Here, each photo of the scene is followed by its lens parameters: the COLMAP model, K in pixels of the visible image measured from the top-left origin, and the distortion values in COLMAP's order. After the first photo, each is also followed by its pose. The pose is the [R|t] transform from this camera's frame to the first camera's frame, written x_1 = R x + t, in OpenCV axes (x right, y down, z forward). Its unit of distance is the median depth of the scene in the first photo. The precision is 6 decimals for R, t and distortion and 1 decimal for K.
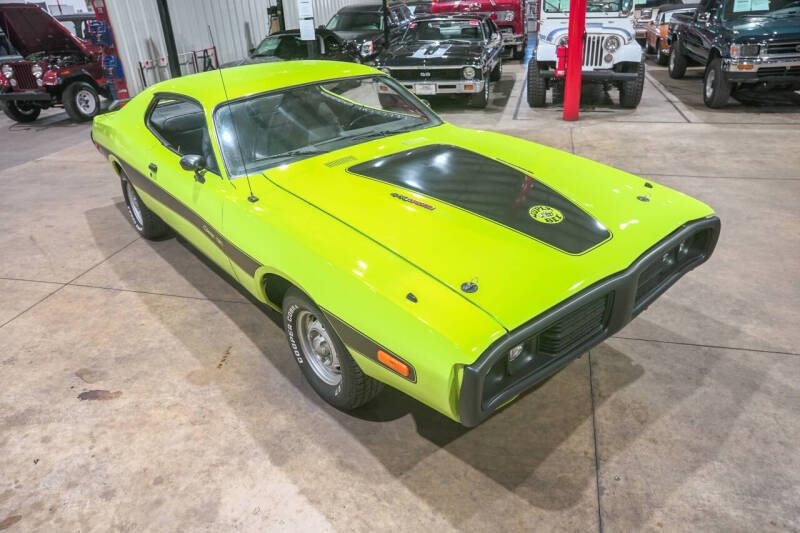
lens RADIAL K [[547.9, 0, 402.3], [0, 547.9, 268.4], [0, 0, 1]] dist [-0.141234, 0.111742]
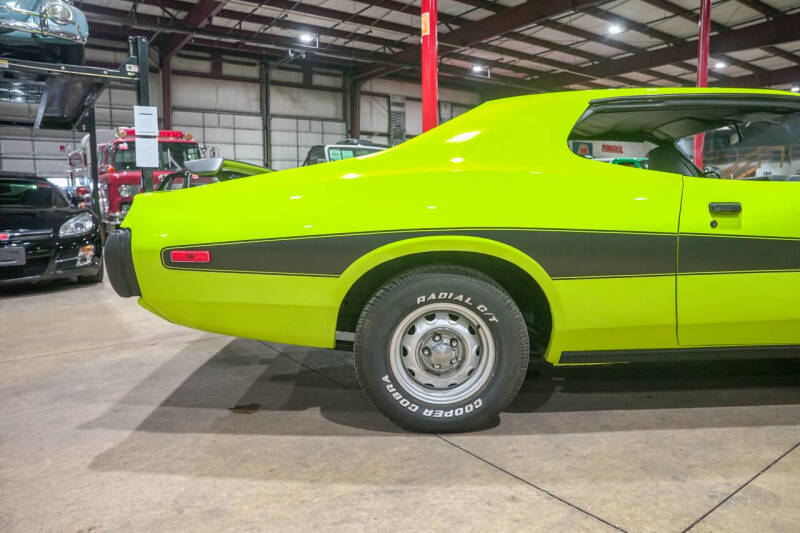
lens RADIAL K [[547.9, 0, 402.3], [0, 547.9, 268.4], [0, 0, 1]] dist [-0.141234, 0.111742]
pose [[0.632404, -0.052491, 0.772858, -1.376868], [0.336897, 0.917042, -0.213388, -0.164429], [-0.697542, 0.395321, 0.597625, 1.180232]]
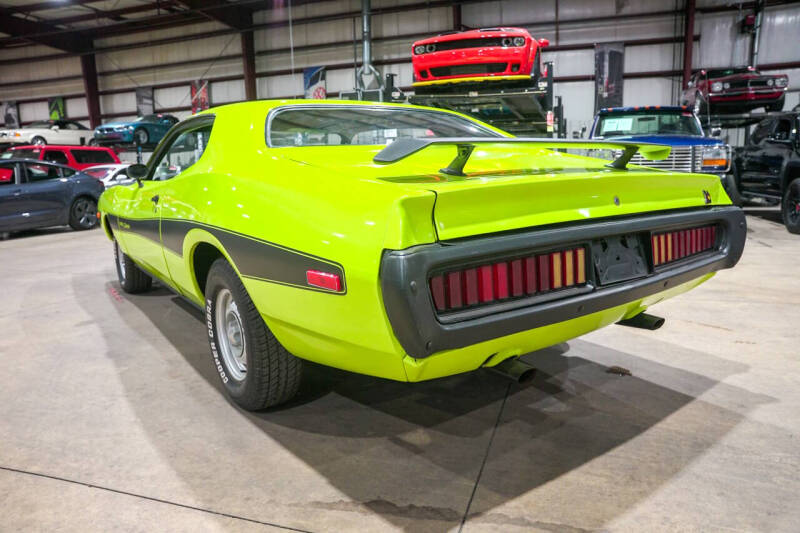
lens RADIAL K [[547.9, 0, 402.3], [0, 547.9, 268.4], [0, 0, 1]] dist [-0.141234, 0.111742]
pose [[-0.994987, 0.067461, 0.073827, -0.635604], [0.098579, 0.785870, 0.610483, -0.936077], [-0.016835, 0.614701, -0.788581, 2.512153]]
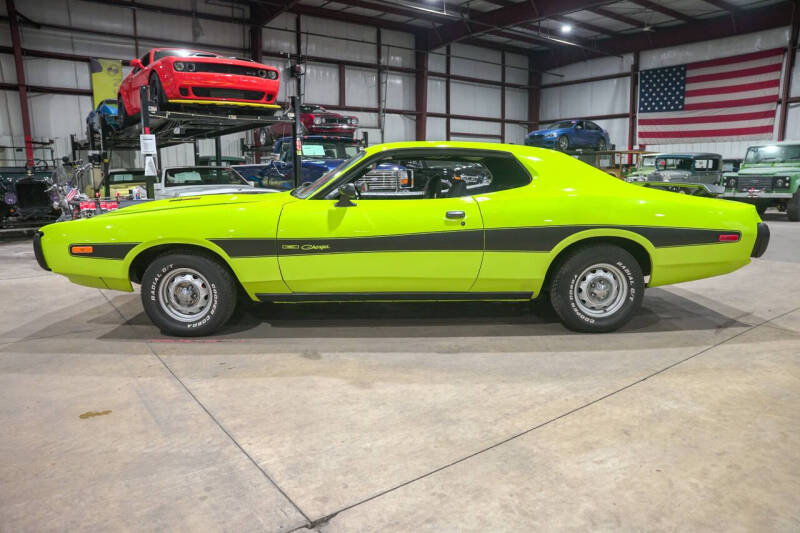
lens RADIAL K [[547.9, 0, 402.3], [0, 547.9, 268.4], [0, 0, 1]] dist [-0.141234, 0.111742]
pose [[-0.624674, 0.188067, -0.757901, 0.977371], [-0.326344, 0.818872, 0.472174, -0.917056], [0.709424, 0.542291, -0.450153, 2.177076]]
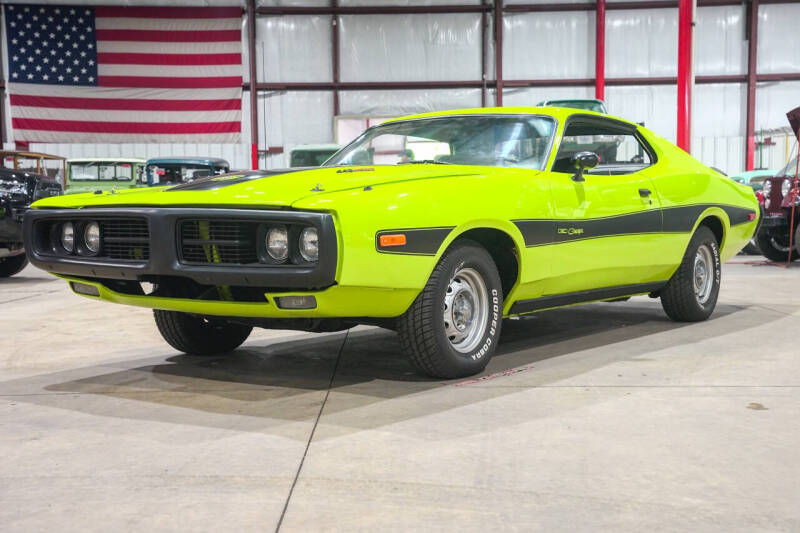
lens RADIAL K [[1081.8, 0, 400.0], [0, 1081.8, 266.5], [0, 0, 1]] dist [0.216690, 0.035571]
pose [[0.258323, 0.100249, -0.960843, 1.952437], [-0.451988, 0.891569, -0.028496, -0.030507], [0.853801, 0.441650, 0.275624, 0.640724]]
